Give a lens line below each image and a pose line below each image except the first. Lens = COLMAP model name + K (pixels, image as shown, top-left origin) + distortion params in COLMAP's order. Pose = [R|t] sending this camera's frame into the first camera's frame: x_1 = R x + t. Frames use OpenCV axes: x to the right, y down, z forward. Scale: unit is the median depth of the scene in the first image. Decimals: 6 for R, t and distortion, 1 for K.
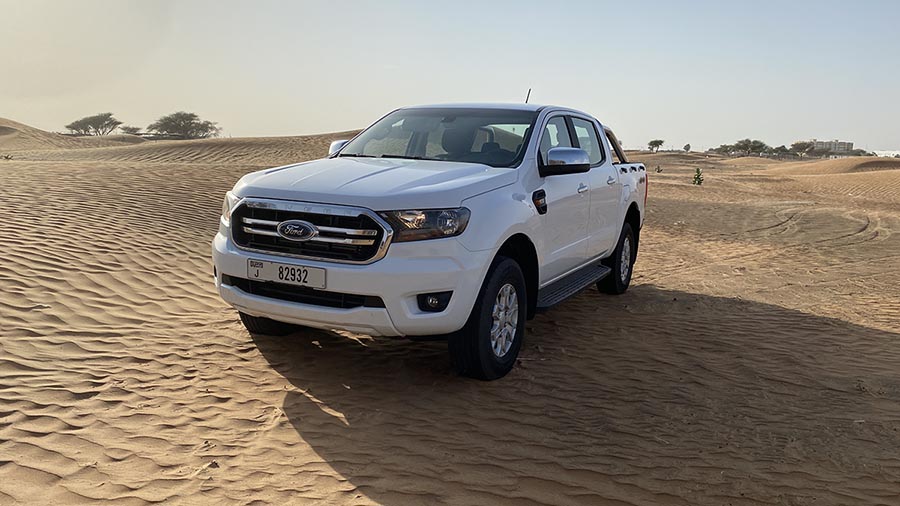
lens RADIAL K [[689.8, 0, 453.3], [0, 689.8, 238.6], [0, 0, 1]] dist [0.035567, -0.049972]
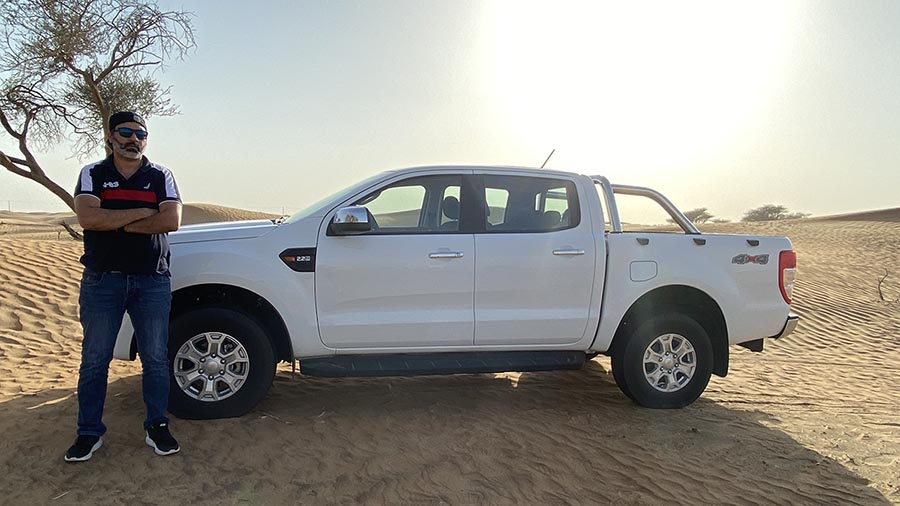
lens RADIAL K [[583.0, 0, 450.0], [0, 583.0, 253.0], [0, 0, 1]] dist [0.002749, 0.000285]
pose [[0.643932, -0.030240, -0.764485, 1.087620], [-0.095084, 0.988309, -0.119184, 0.020757], [0.759151, 0.149437, 0.633528, 0.762221]]
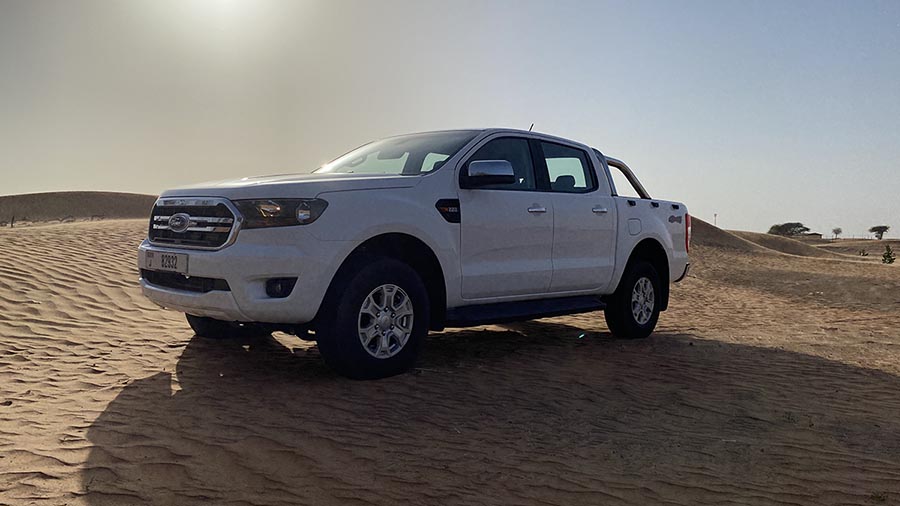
lens RADIAL K [[689.8, 0, 453.3], [0, 689.8, 238.6], [0, 0, 1]] dist [0.035567, -0.049972]
pose [[0.960733, -0.002117, -0.277466, 0.487609], [-0.033937, 0.991567, -0.125076, 0.134003], [0.275391, 0.129581, 0.952559, 0.077956]]
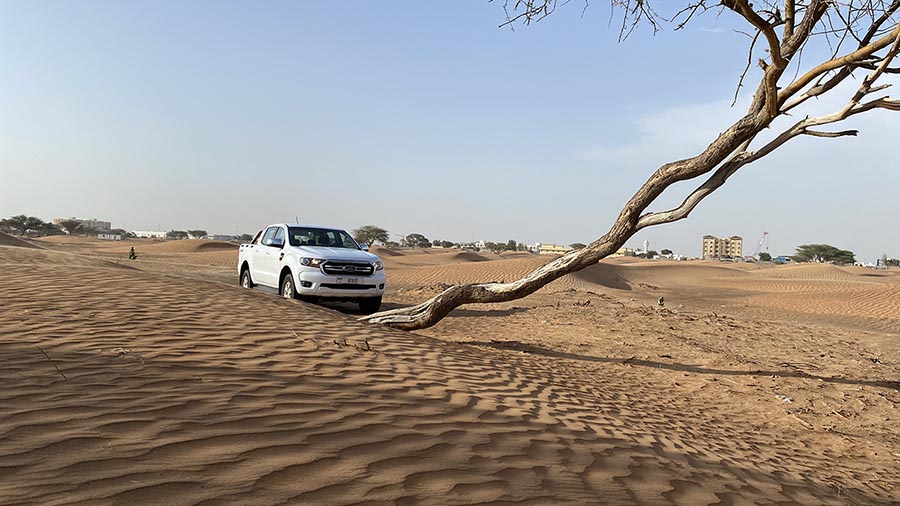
lens RADIAL K [[689.8, 0, 453.3], [0, 689.8, 238.6], [0, 0, 1]] dist [0.035567, -0.049972]
pose [[0.552742, 0.020679, 0.833096, -2.779751], [0.072288, 0.994734, -0.072652, 0.126063], [-0.830211, 0.100381, 0.548337, -1.311610]]
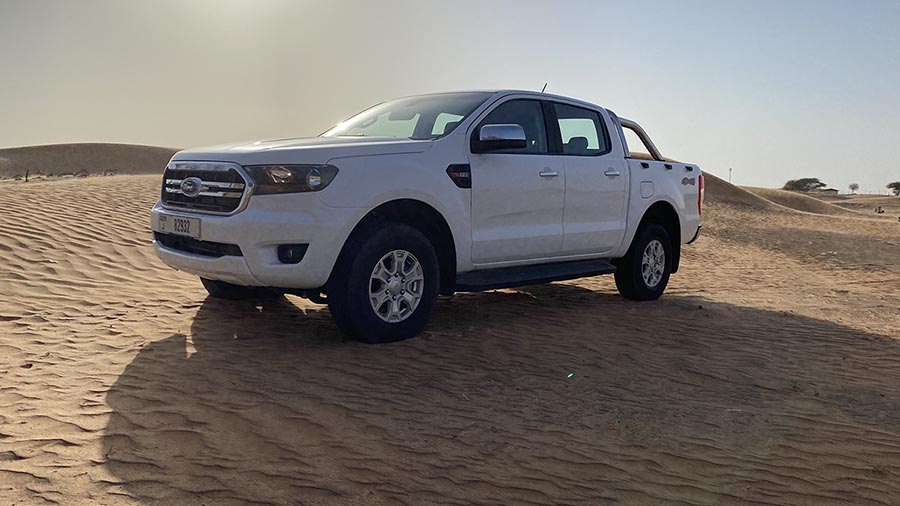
lens RADIAL K [[689.8, 0, 453.3], [0, 689.8, 238.6], [0, 0, 1]] dist [0.035567, -0.049972]
pose [[0.955897, 0.025036, -0.292633, 0.489382], [-0.043441, 0.997453, -0.056566, 0.112925], [0.290472, 0.066783, 0.954550, 0.074895]]
